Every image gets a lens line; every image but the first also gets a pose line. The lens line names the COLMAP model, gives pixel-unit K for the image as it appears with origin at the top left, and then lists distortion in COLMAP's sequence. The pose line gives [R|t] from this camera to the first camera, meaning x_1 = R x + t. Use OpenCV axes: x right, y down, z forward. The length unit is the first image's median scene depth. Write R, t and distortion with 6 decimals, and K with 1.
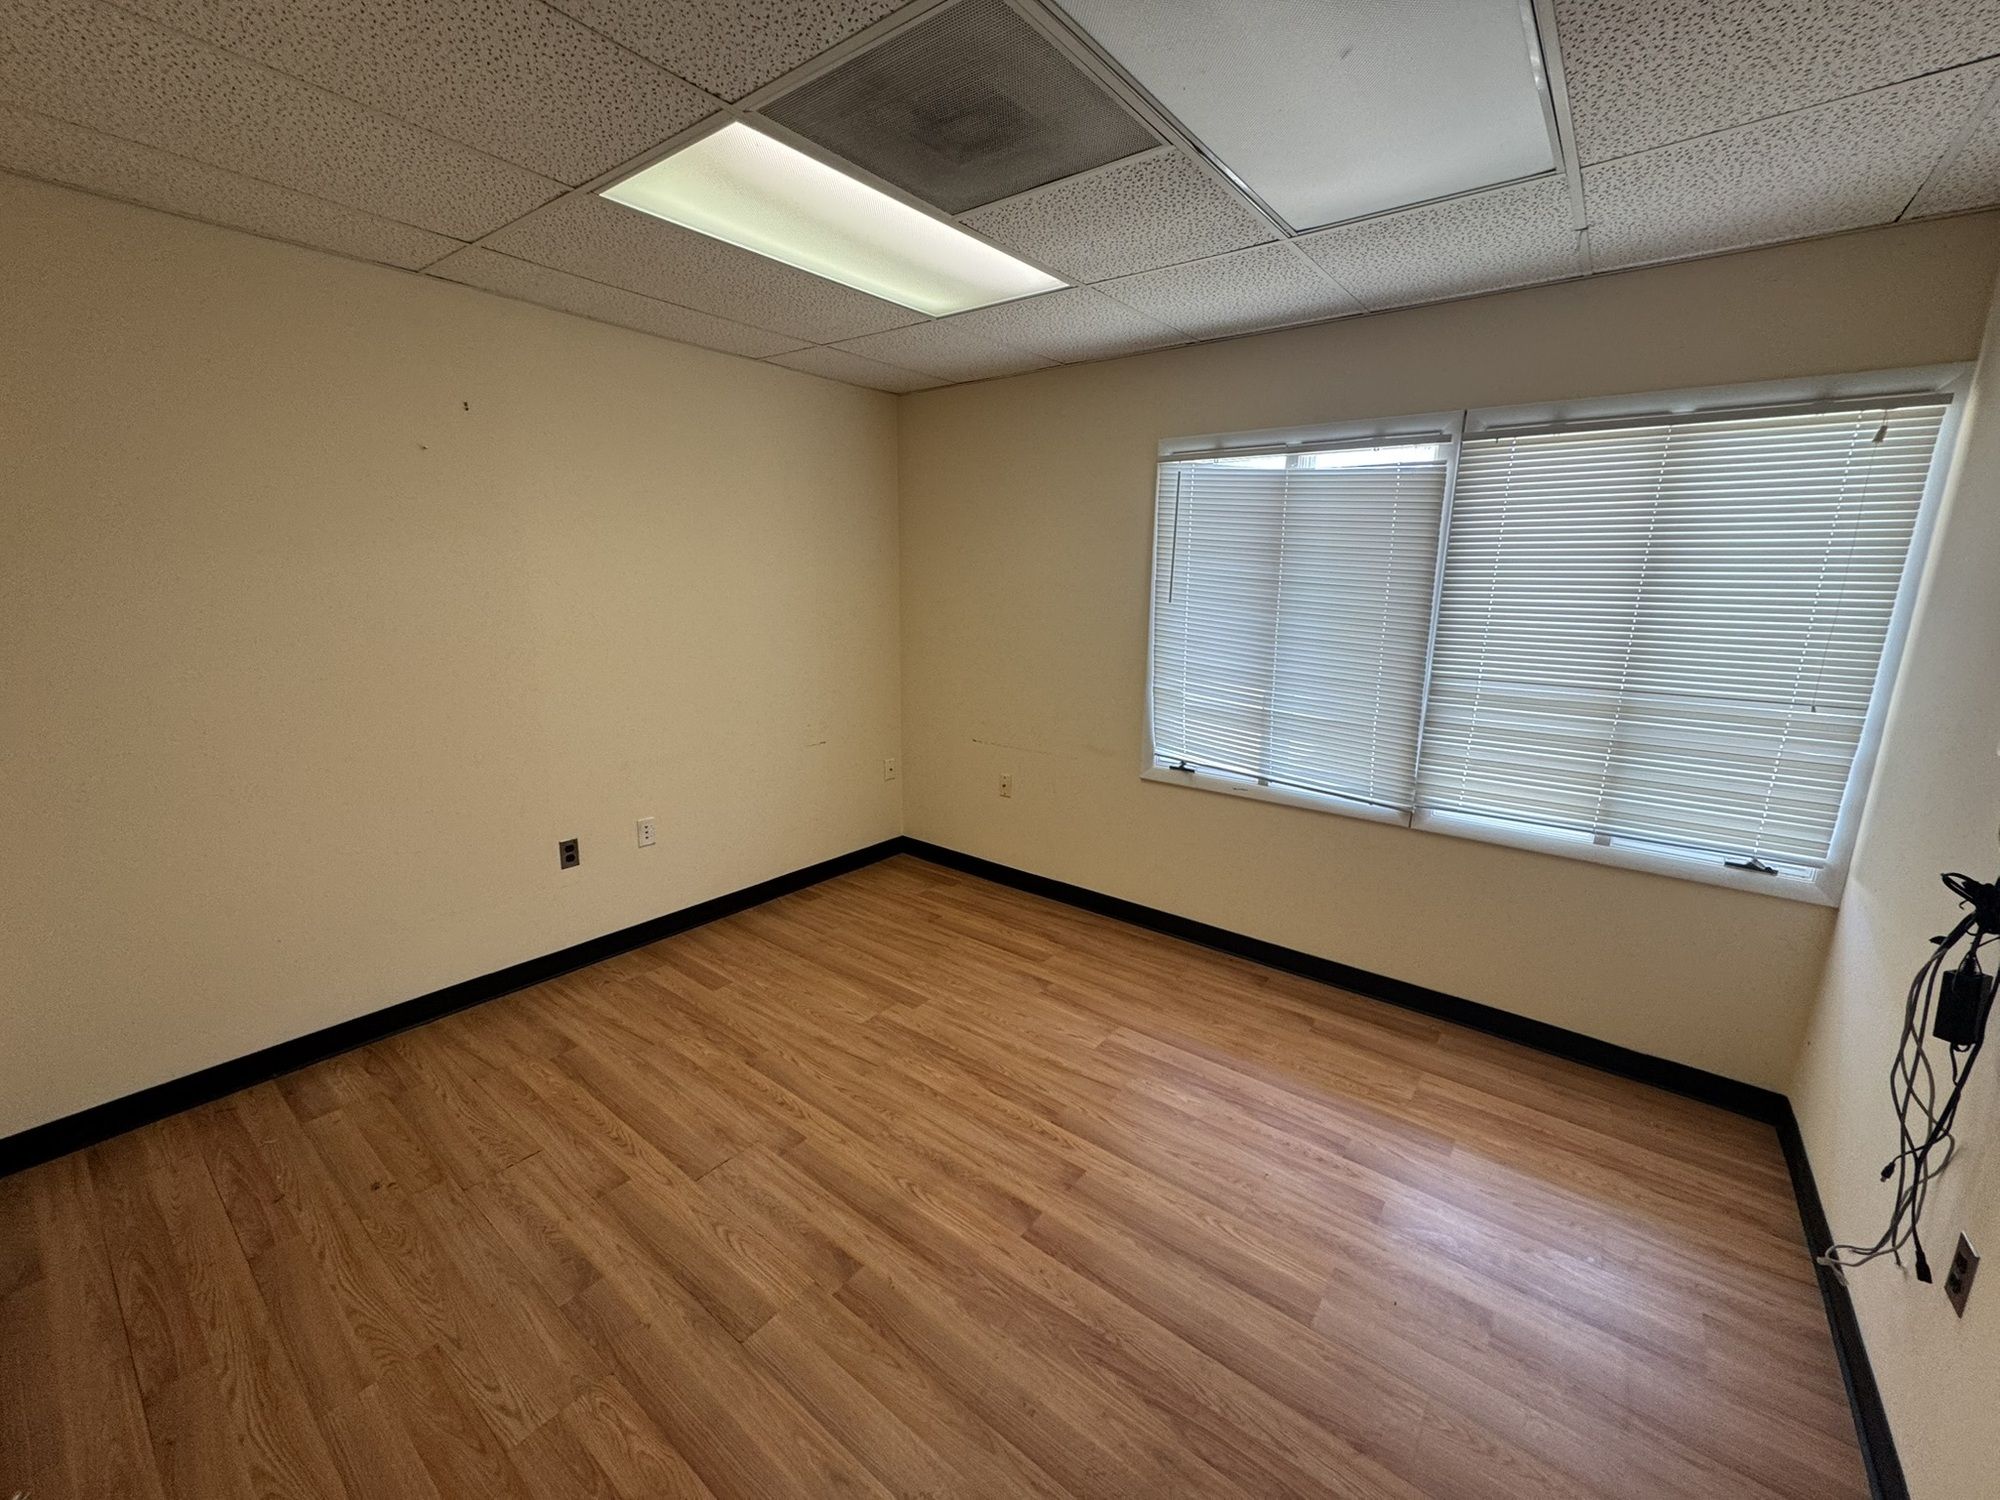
lens RADIAL K [[804.0, 0, 1003.9], [0, 804.0, 757.0], [0, 0, 1]] dist [0.001575, 0.000334]
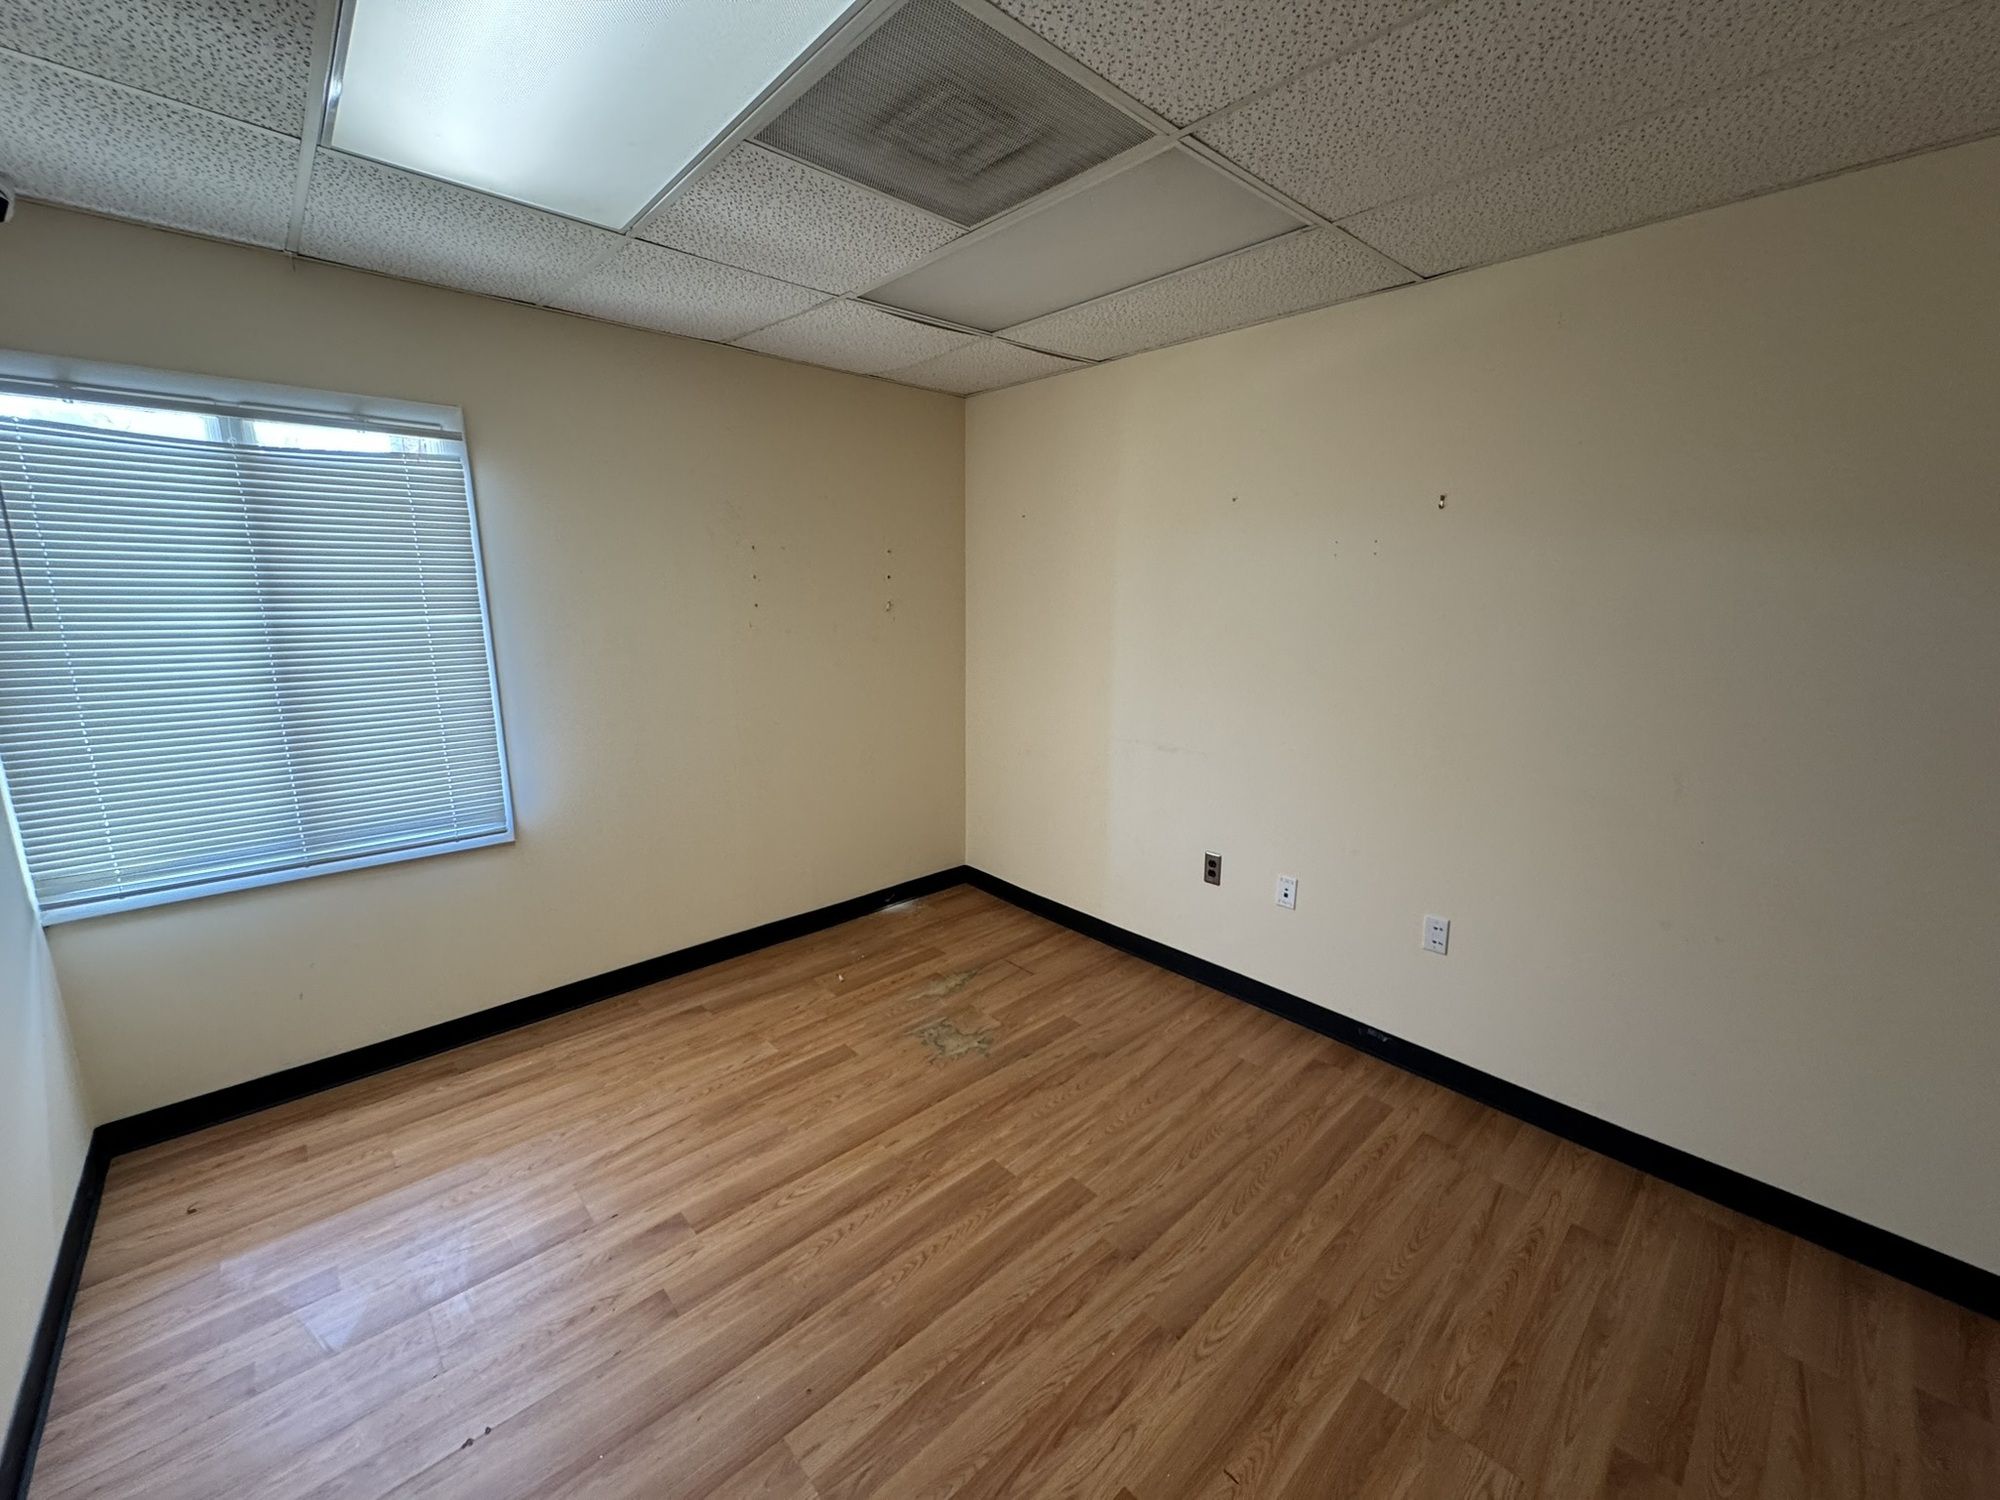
lens RADIAL K [[804.0, 0, 999.1], [0, 804.0, 744.0], [0, 0, 1]] dist [0.001575, 0.000334]
pose [[0.165361, -0.203226, 0.965067, -0.276604], [0.217469, 0.961967, 0.165311, -0.061388], [-0.961958, 0.182536, 0.203267, 0.229442]]
